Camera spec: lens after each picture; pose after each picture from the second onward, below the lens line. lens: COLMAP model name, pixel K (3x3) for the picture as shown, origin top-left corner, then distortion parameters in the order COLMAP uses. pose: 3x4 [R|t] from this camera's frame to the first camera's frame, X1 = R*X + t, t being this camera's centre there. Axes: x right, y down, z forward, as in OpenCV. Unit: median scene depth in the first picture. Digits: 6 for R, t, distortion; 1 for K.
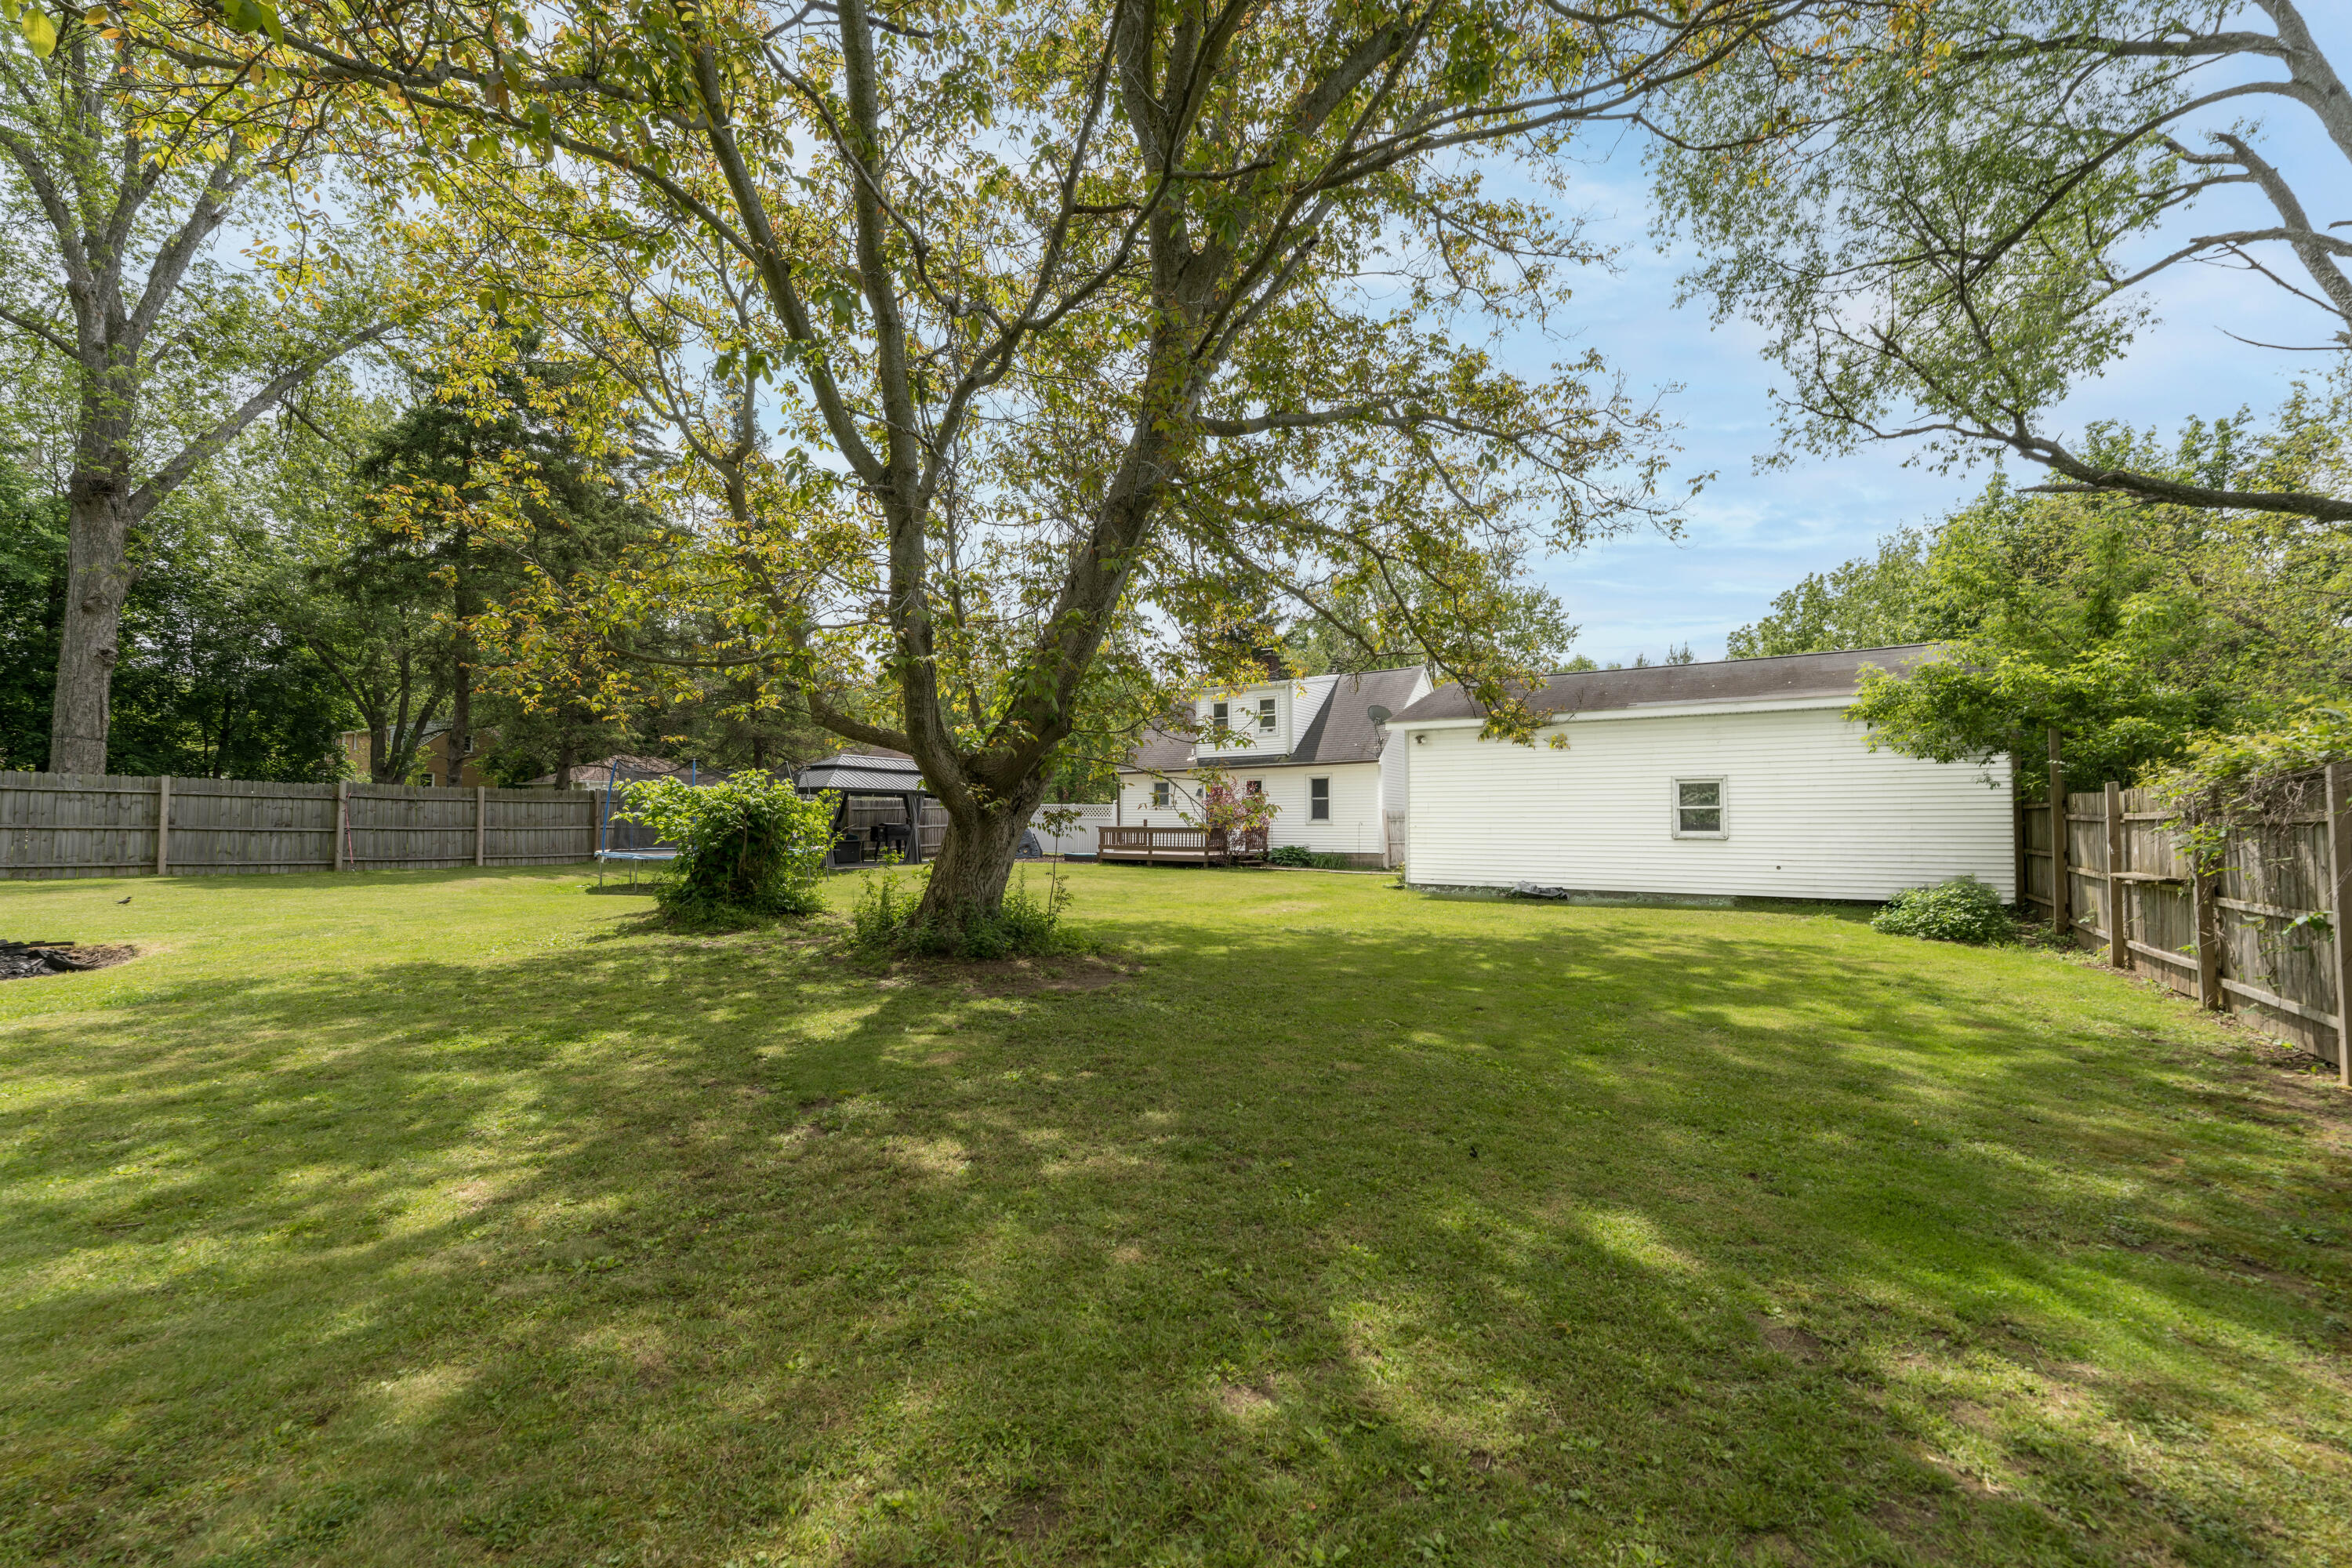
lens RADIAL K [[943.3, 0, 1177.5], [0, 943.3, 814.2], [0, 0, 1]] dist [0.000143, -0.000003]
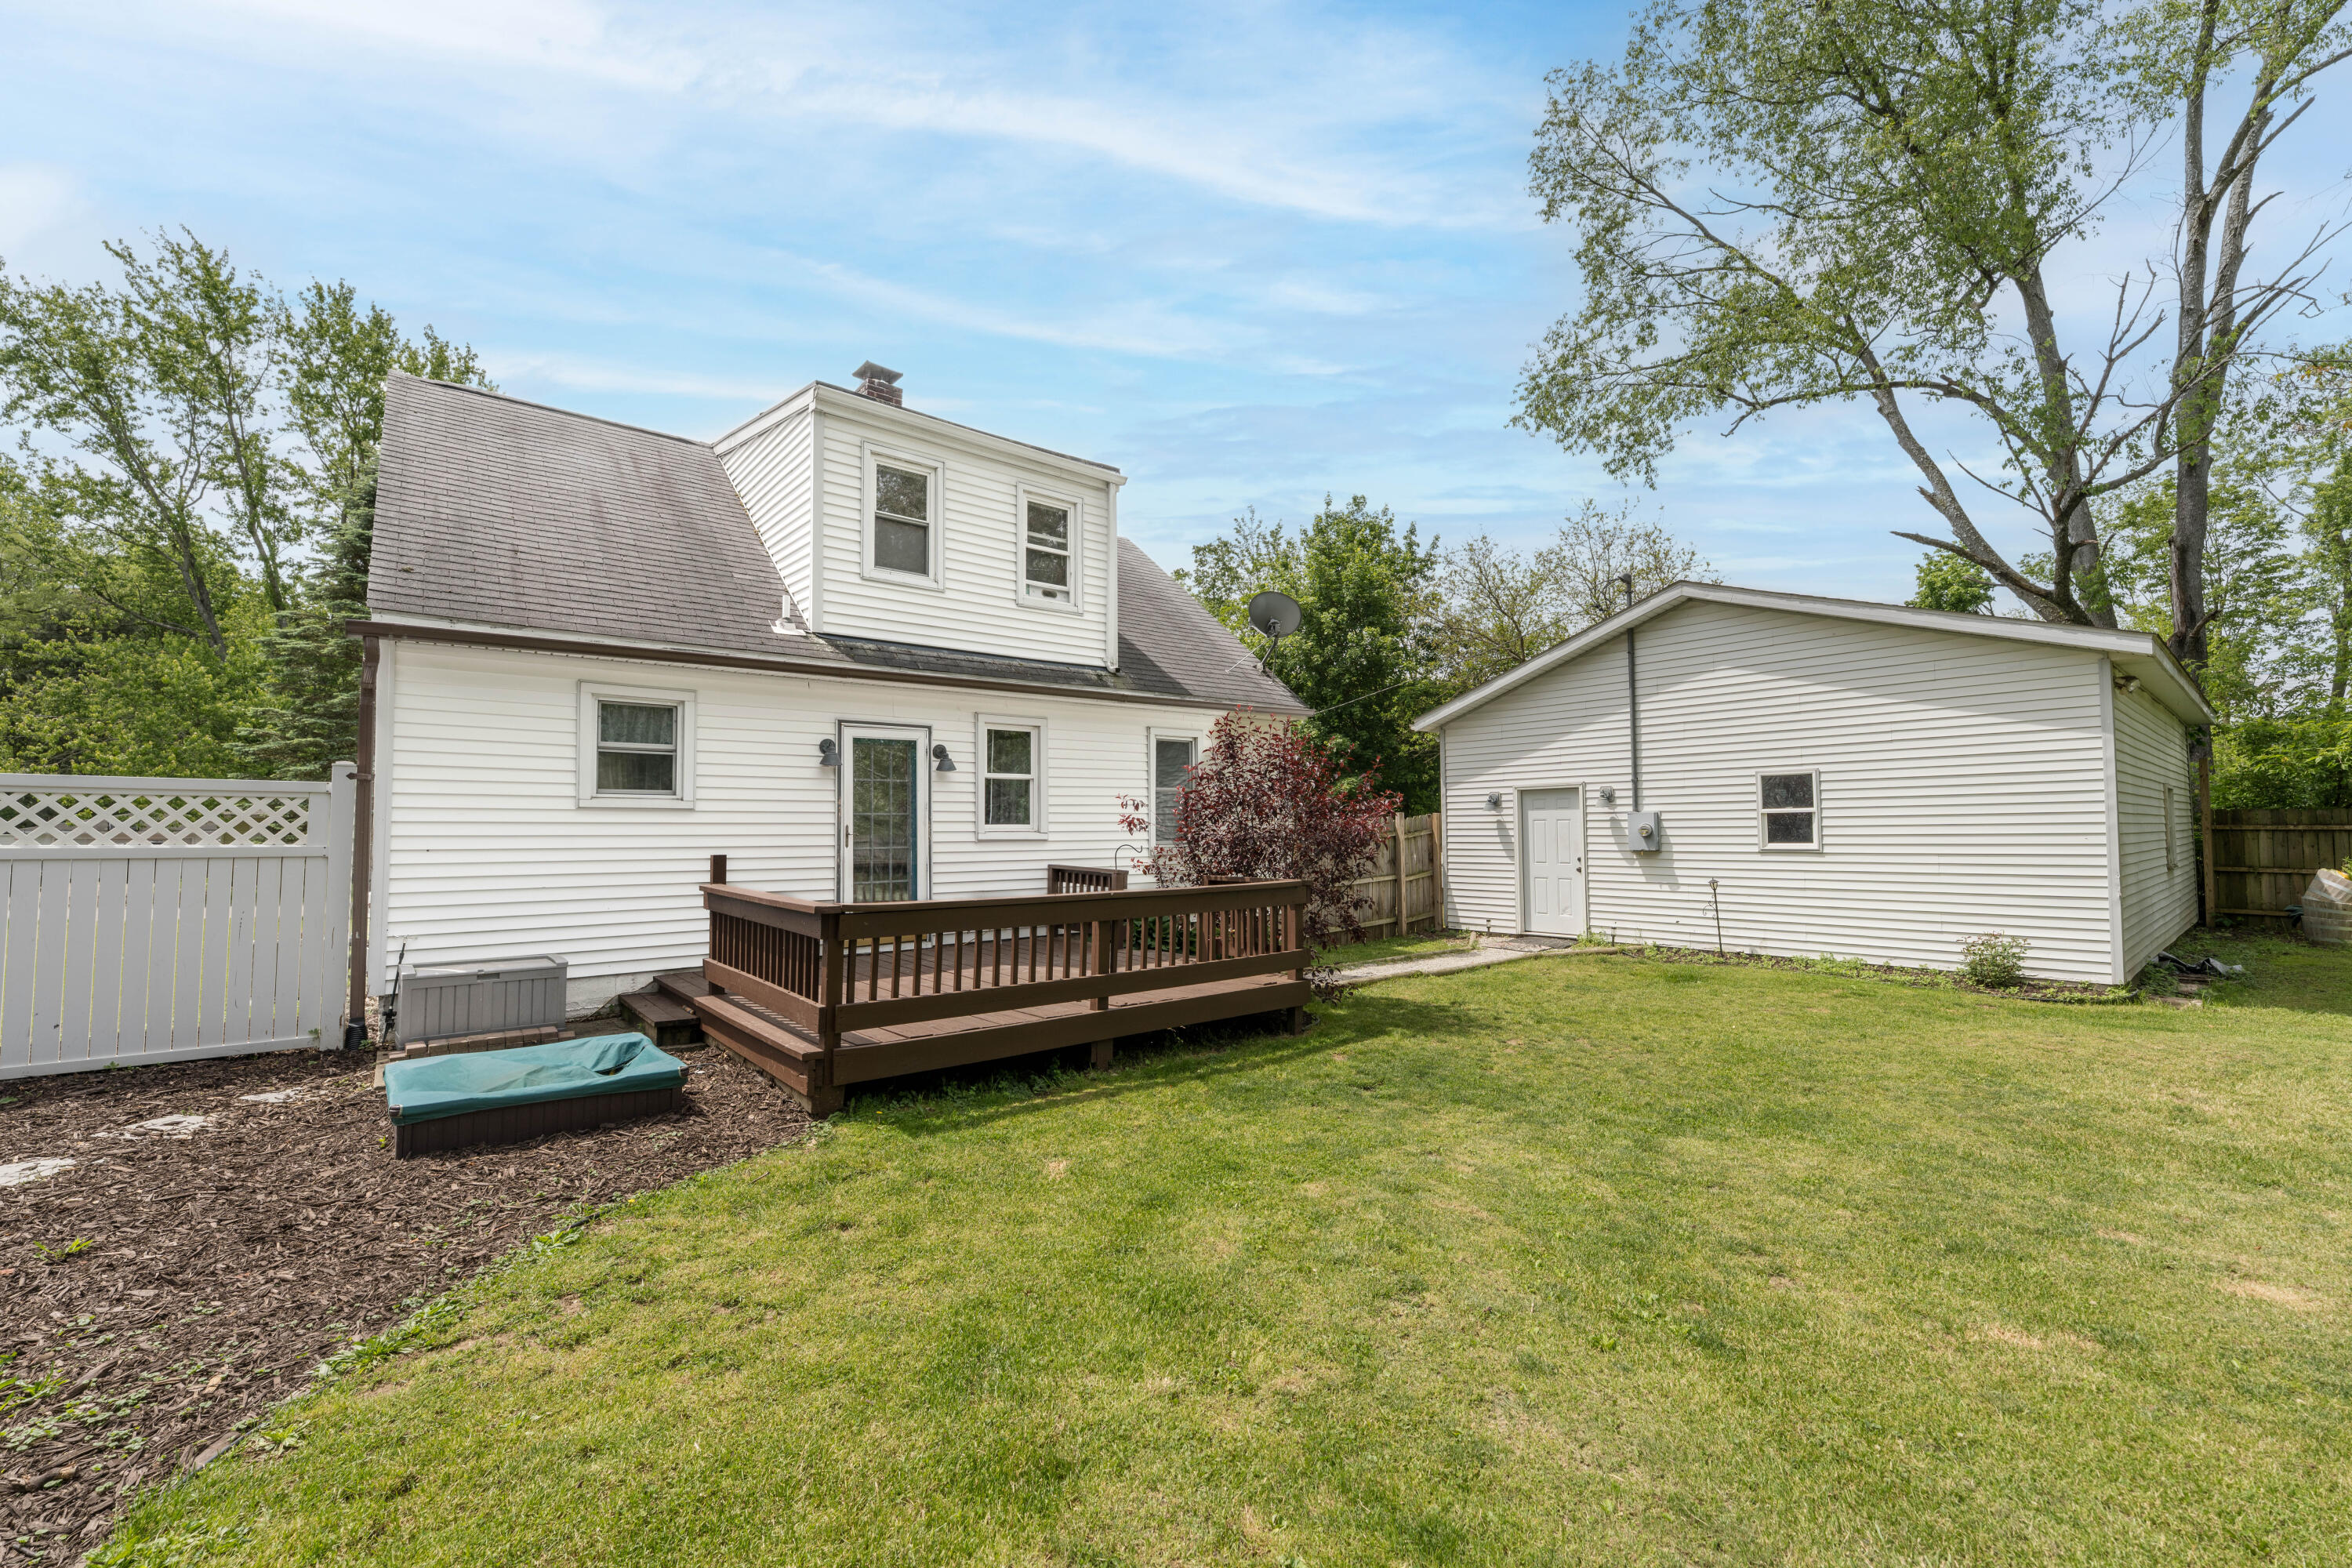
lens RADIAL K [[947.5, 0, 1156.8], [0, 947.5, 784.9], [0, 0, 1]] dist [-0.000994, -0.000058]
pose [[0.300179, 0.035327, 0.953228, -0.230119], [-0.004445, 0.999355, -0.035637, -0.004243], [-0.953873, 0.006461, 0.300142, 0.861283]]
